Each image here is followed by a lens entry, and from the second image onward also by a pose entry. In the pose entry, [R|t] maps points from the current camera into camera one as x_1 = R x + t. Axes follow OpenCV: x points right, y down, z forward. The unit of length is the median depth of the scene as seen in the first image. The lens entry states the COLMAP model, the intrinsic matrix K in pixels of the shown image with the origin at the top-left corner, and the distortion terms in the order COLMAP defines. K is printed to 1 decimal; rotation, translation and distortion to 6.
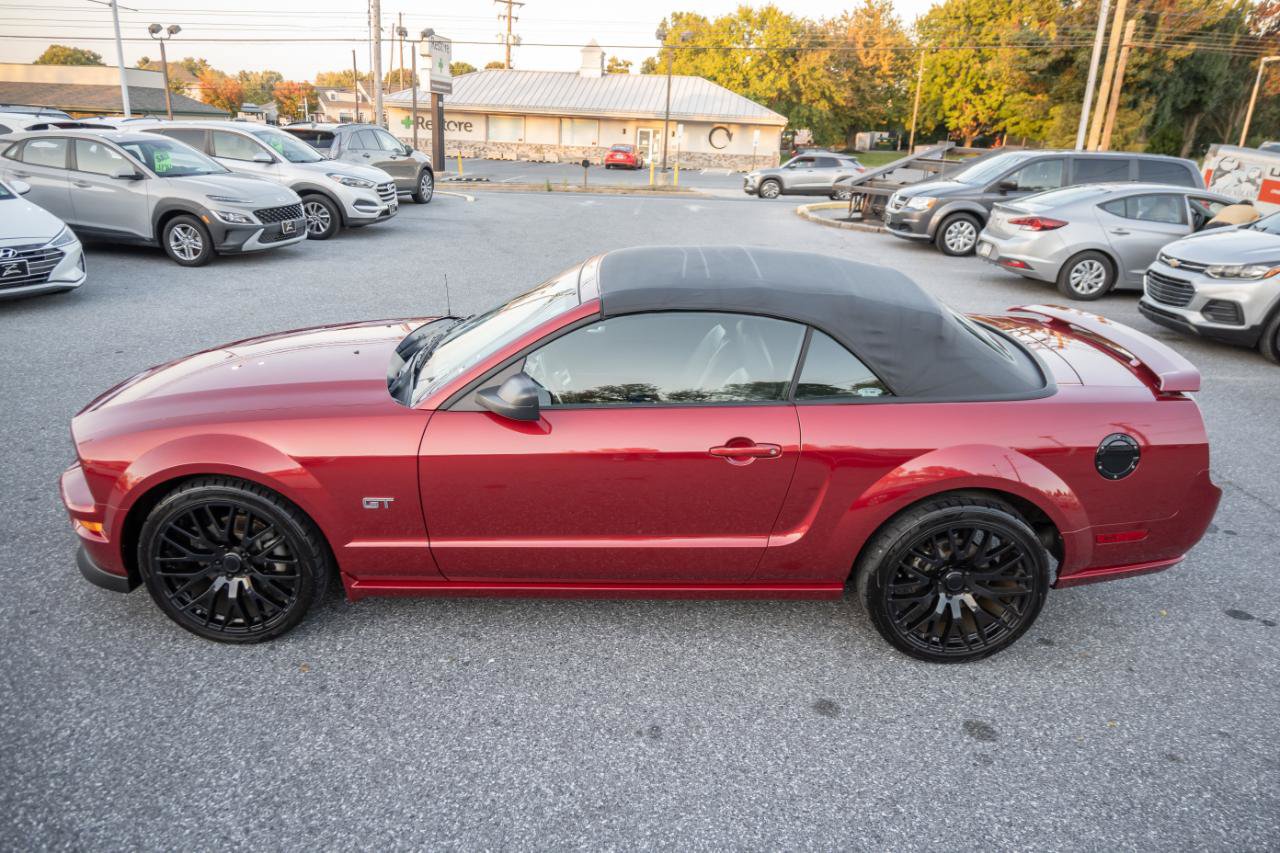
lens RADIAL K [[880.6, 0, 640.0], [0, 880.6, 426.5], [0, 0, 1]] dist [-0.000113, -0.003614]
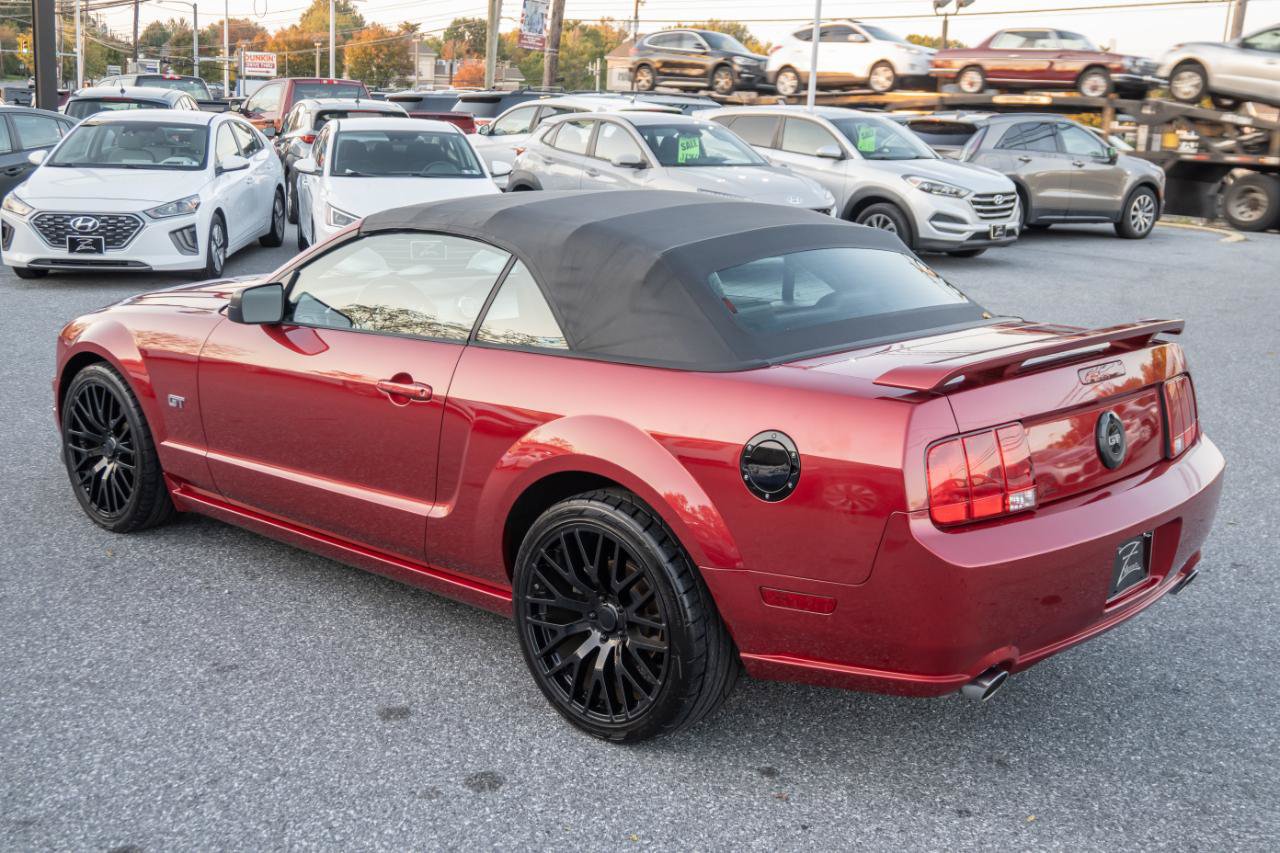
lens RADIAL K [[1482.5, 0, 640.0], [0, 1482.5, 426.5], [0, 0, 1]] dist [-0.004986, -0.004183]
pose [[0.738111, 0.134260, -0.661186, 0.469187], [-0.227426, 0.972156, -0.056480, 0.035225], [0.635193, 0.192059, 0.748093, 0.031797]]
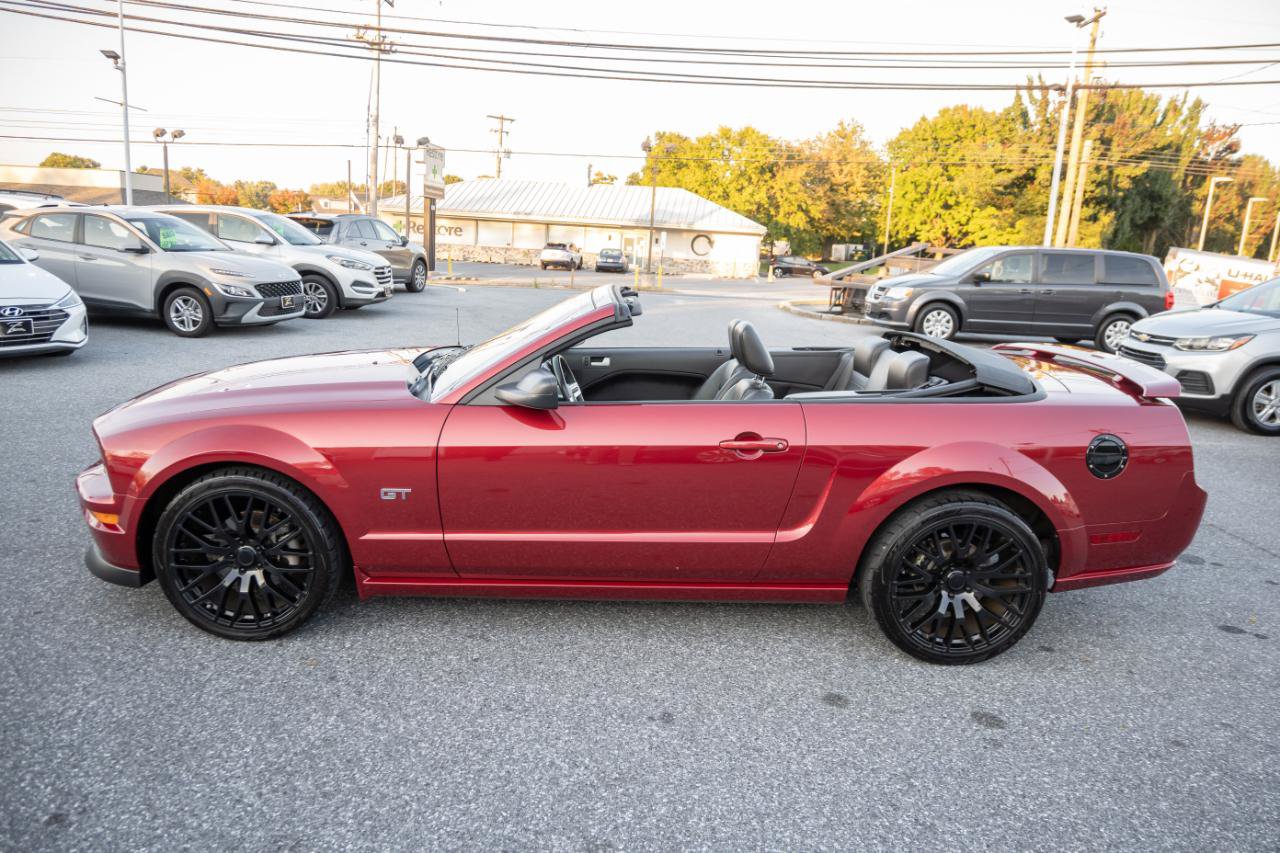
lens RADIAL K [[880.6, 0, 640.0], [0, 880.6, 426.5], [0, 0, 1]] dist [-0.000113, -0.003614]
pose [[0.999698, 0.010847, 0.022043, -0.014286], [-0.008126, 0.992746, -0.119956, 0.050400], [-0.023184, 0.119740, 0.992535, -0.012250]]
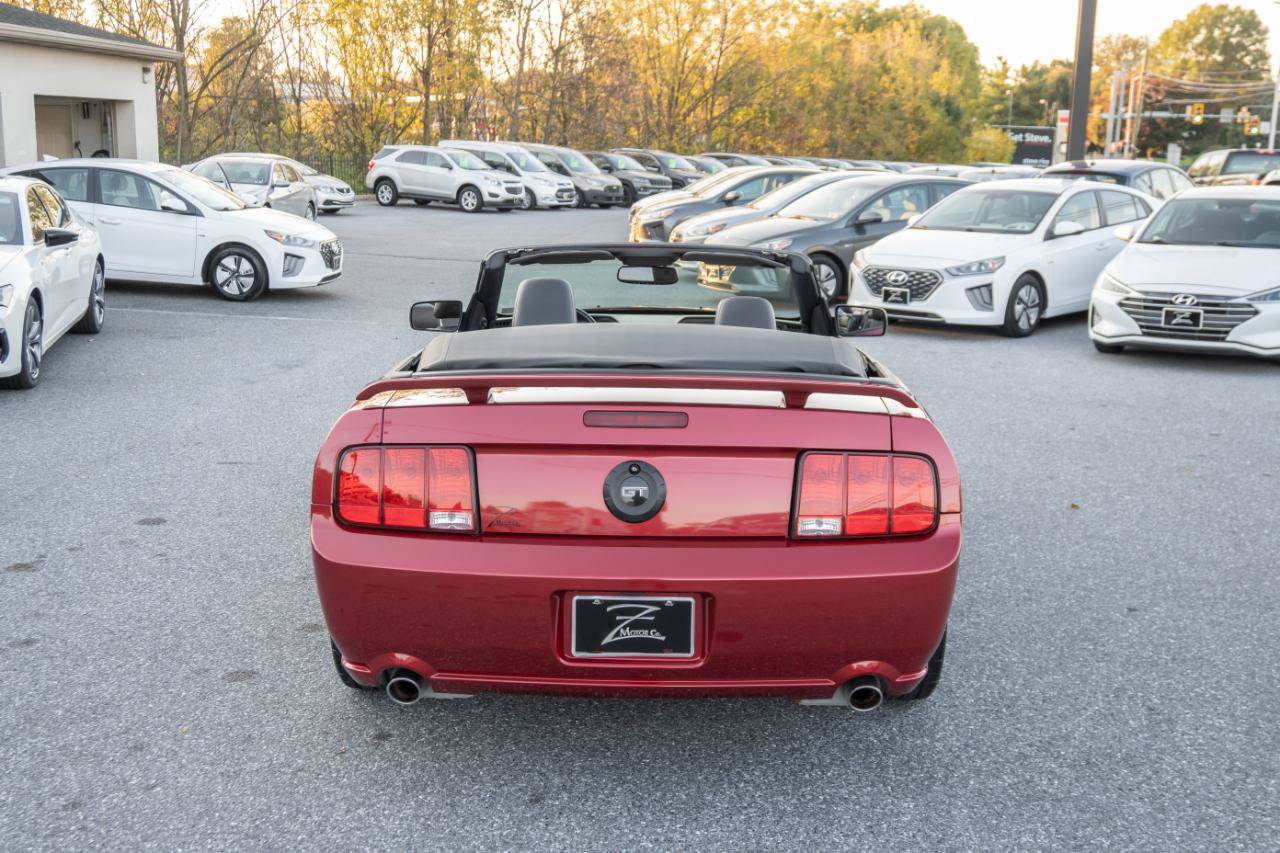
lens RADIAL K [[1412.2, 0, 640.0], [0, 1412.2, 426.5], [0, 0, 1]] dist [0.006542, -0.005633]
pose [[-0.011024, 0.155177, -0.987825, 0.682991], [-0.340000, 0.928443, 0.149643, -0.103914], [0.940361, 0.337510, 0.042526, 0.462106]]
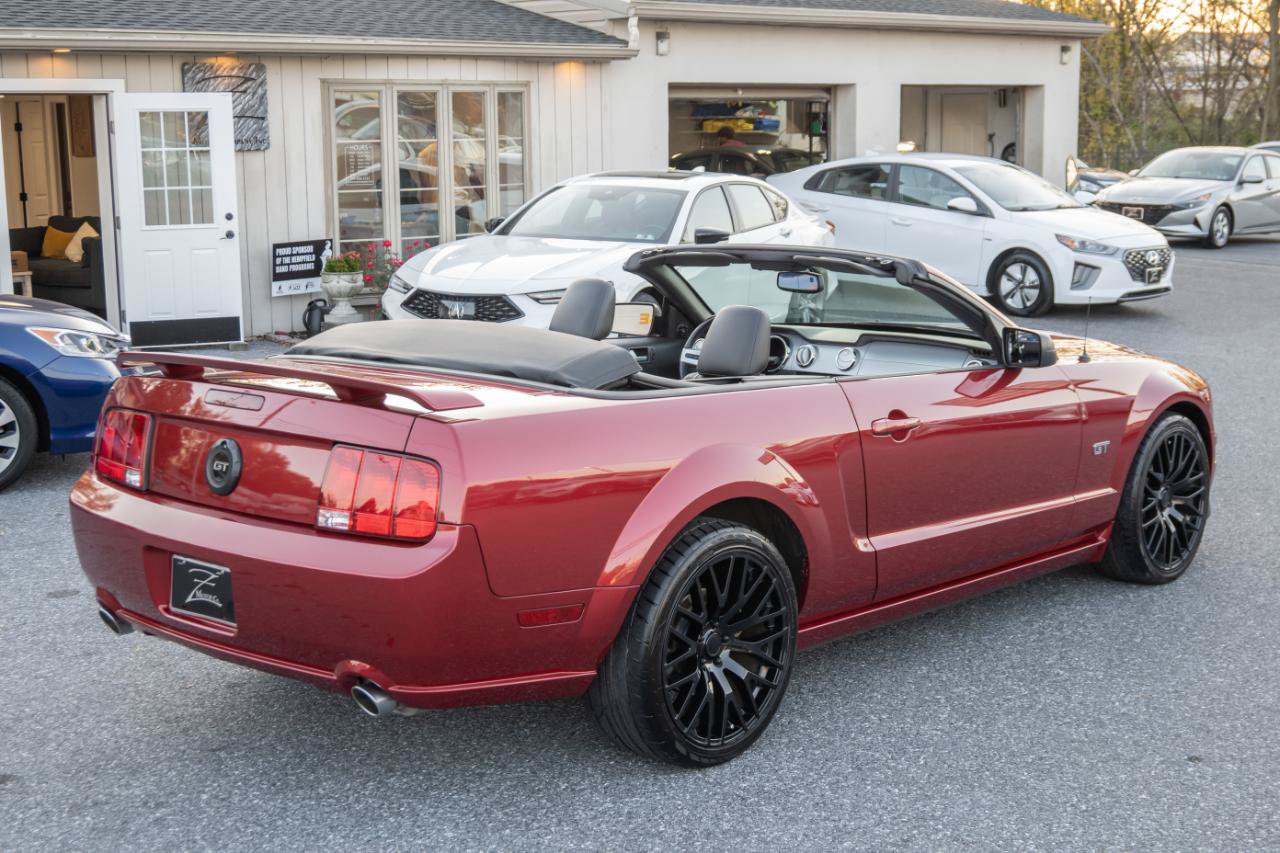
lens RADIAL K [[1760.0, 0, 640.0], [0, 1760.0, 426.5], [0, 0, 1]] dist [0.010402, -0.021793]
pose [[-0.663026, 0.091606, -0.742970, 0.598295], [-0.258324, 0.903523, 0.341930, -0.261987], [0.702613, 0.418635, -0.575395, 0.900571]]
